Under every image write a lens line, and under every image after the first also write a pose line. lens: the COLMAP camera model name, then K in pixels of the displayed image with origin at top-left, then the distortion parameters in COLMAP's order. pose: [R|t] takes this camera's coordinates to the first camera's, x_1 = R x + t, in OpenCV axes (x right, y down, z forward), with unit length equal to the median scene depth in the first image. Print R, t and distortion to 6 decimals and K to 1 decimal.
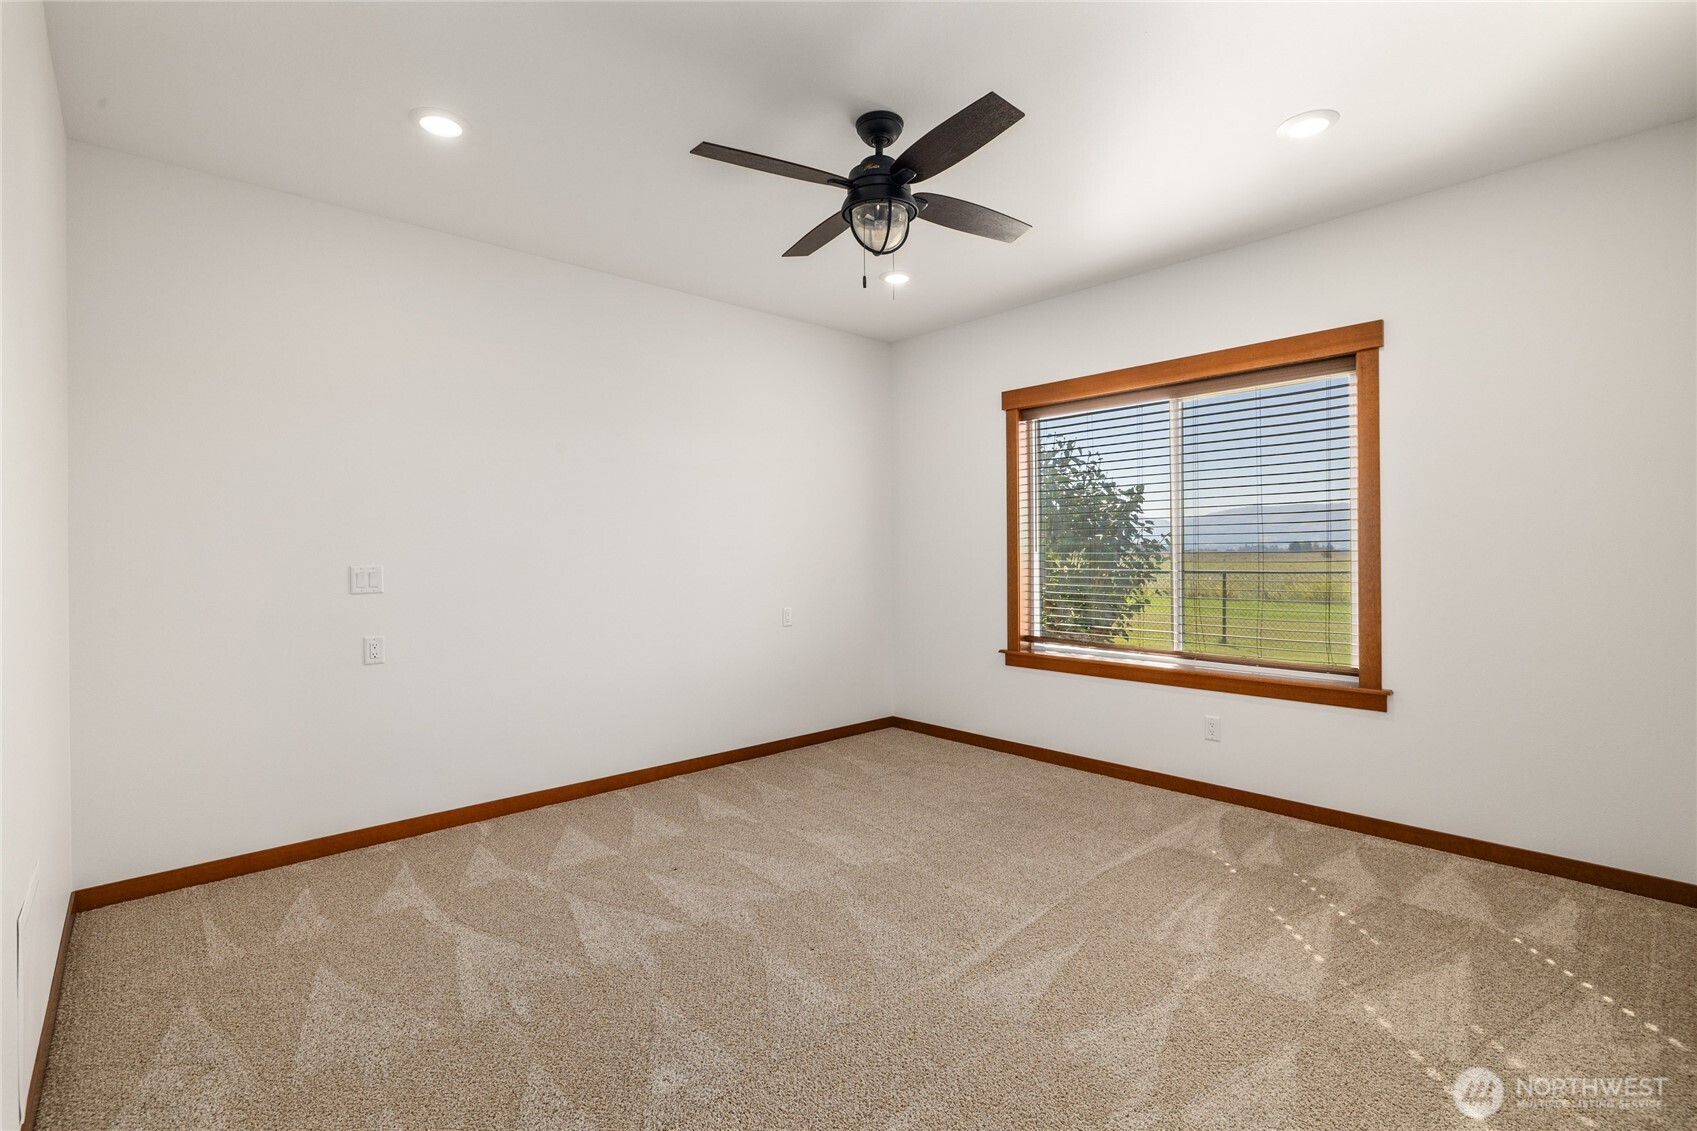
lens RADIAL K [[804.6, 0, 846.4], [0, 804.6, 554.2], [0, 0, 1]] dist [-0.004835, -0.000223]
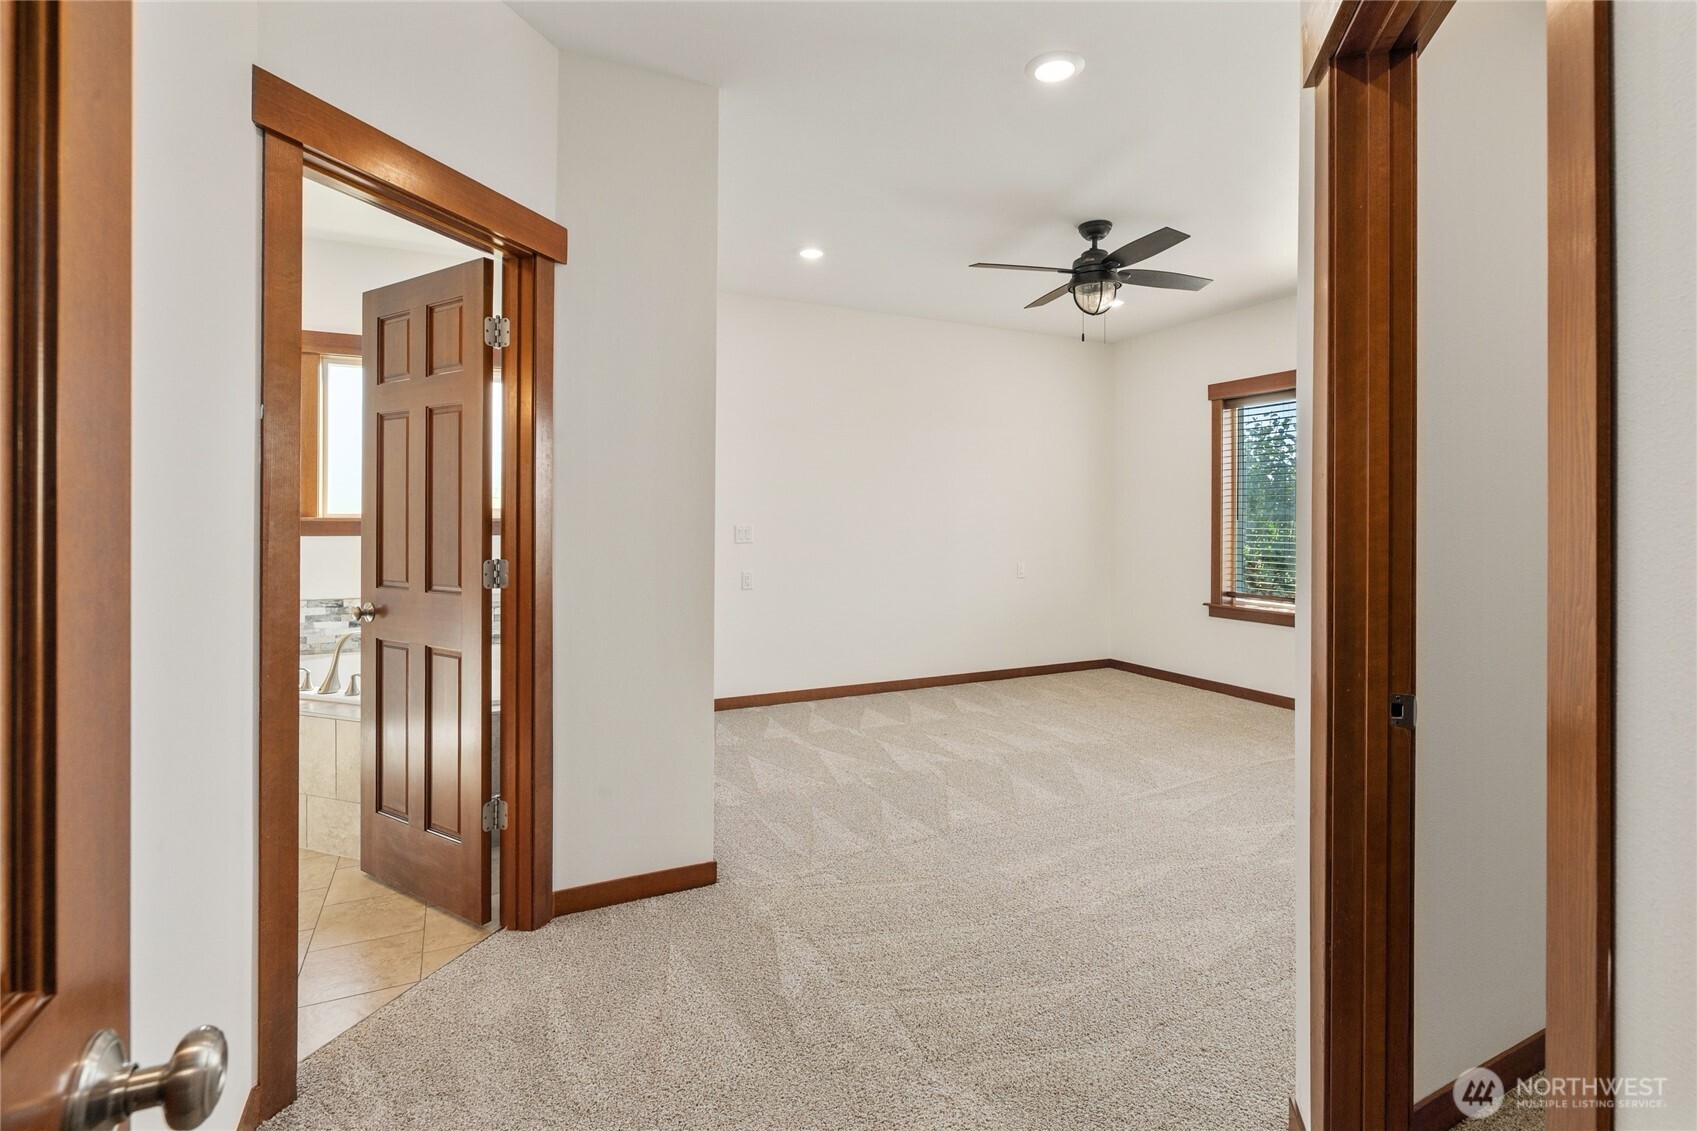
lens RADIAL K [[804.6, 0, 841.1], [0, 804.6, 523.9], [0, 0, 1]] dist [-0.004835, -0.000223]
pose [[0.960589, 0.010738, -0.277767, 0.006604], [-0.009409, 0.999937, 0.006116, 0.000391], [0.277815, -0.003261, 0.960629, -0.372705]]
